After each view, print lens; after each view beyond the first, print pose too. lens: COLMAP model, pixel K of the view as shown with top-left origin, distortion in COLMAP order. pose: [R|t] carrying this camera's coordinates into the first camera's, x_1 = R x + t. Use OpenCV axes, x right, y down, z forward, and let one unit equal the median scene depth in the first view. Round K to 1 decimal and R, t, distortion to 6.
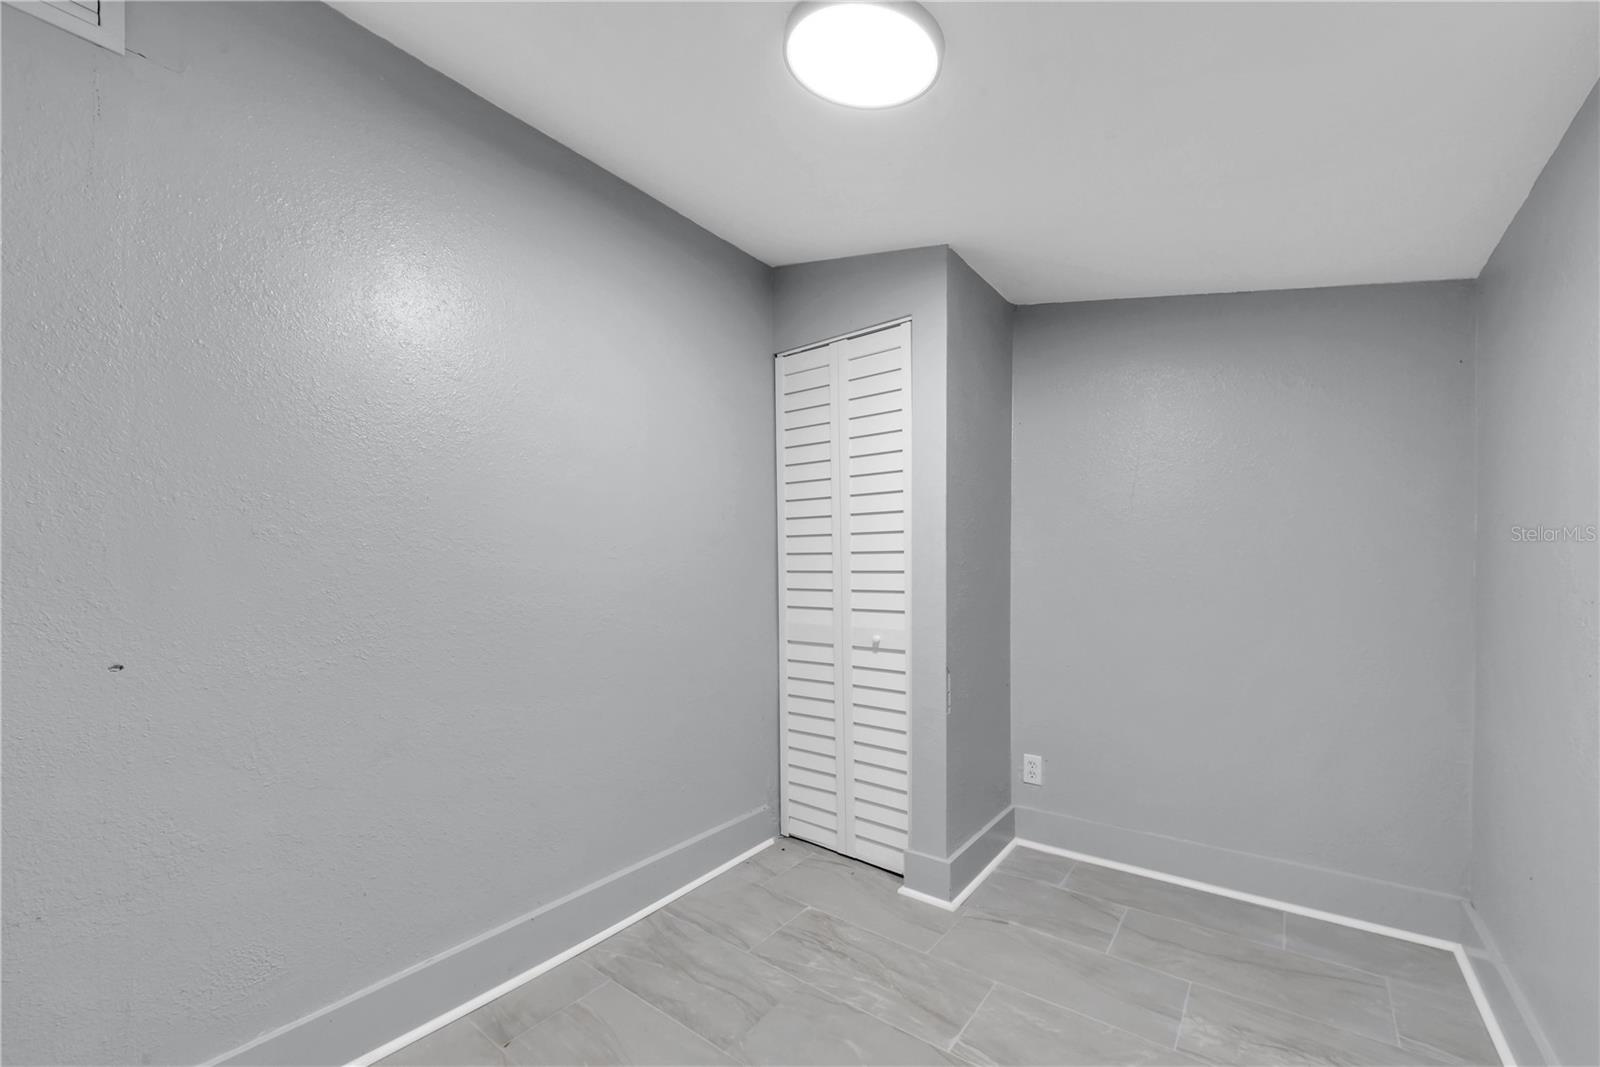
lens RADIAL K [[644.3, 0, 795.6], [0, 644.3, 562.9], [0, 0, 1]] dist [0.000231, -0.000053]
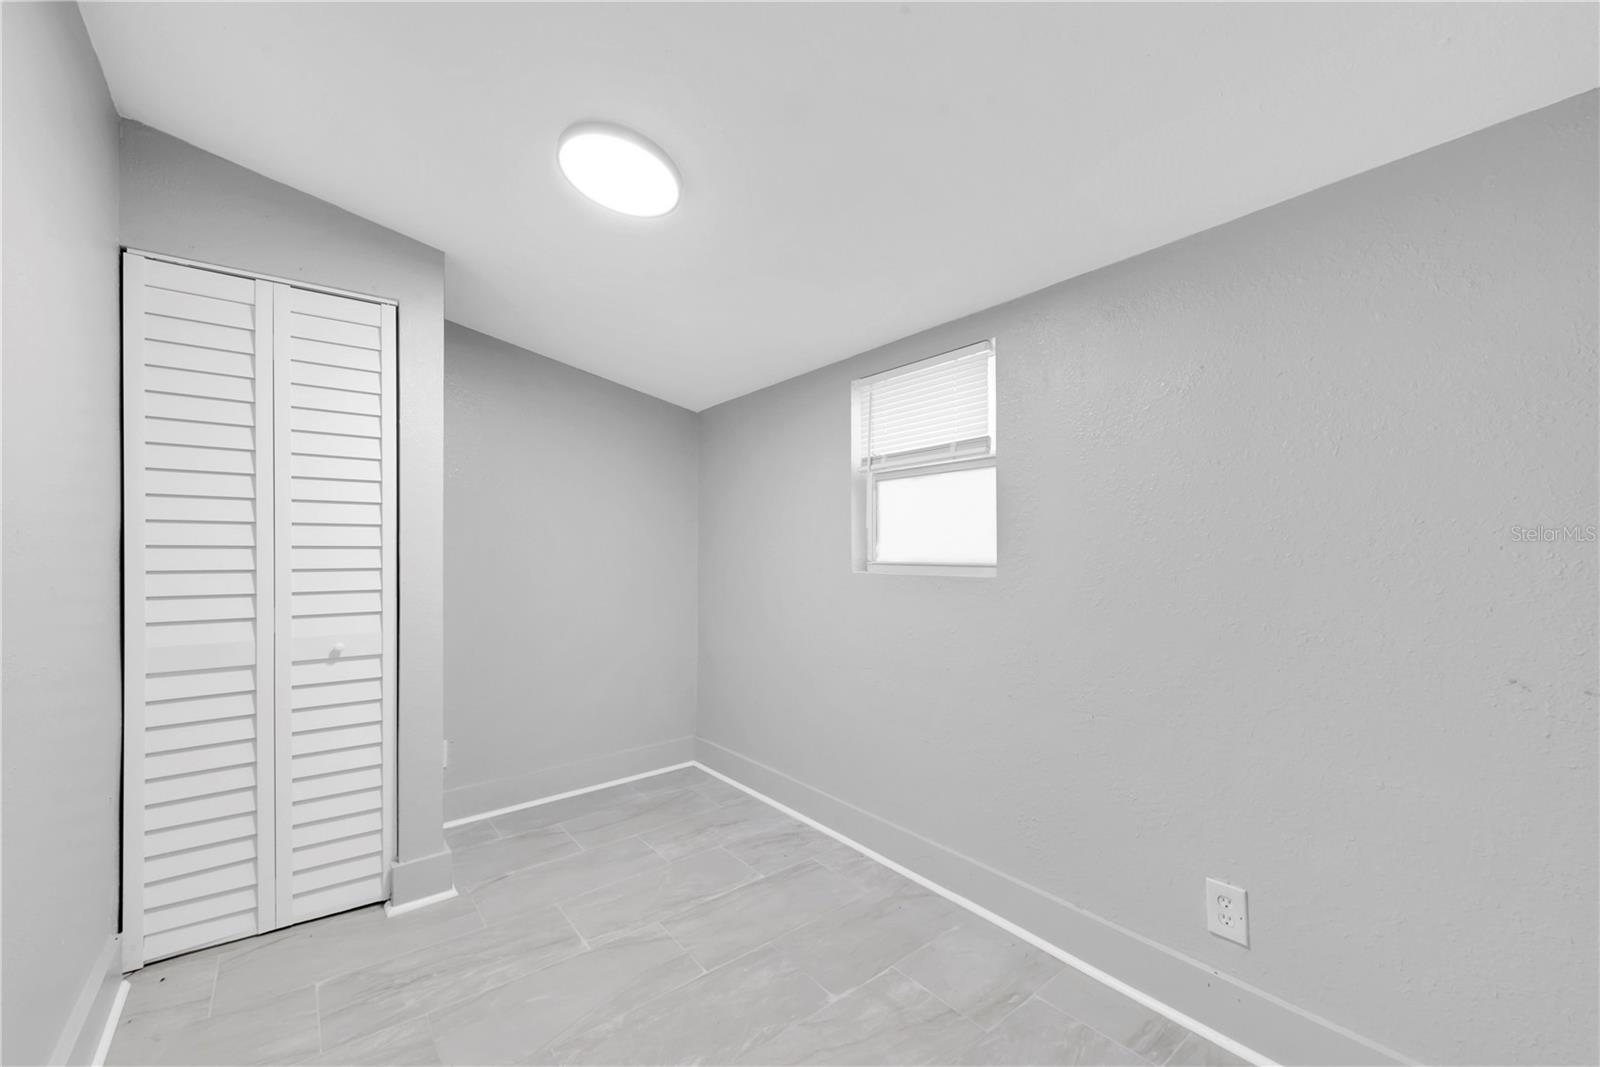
lens RADIAL K [[644.3, 0, 799.8], [0, 644.3, 542.7], [0, 0, 1]] dist [0.000231, -0.000053]
pose [[0.244116, 0.018243, 0.969575, -0.589613], [0.006827, 0.999766, -0.020530, -0.000209], [-0.969722, 0.011631, 0.243934, 0.194142]]
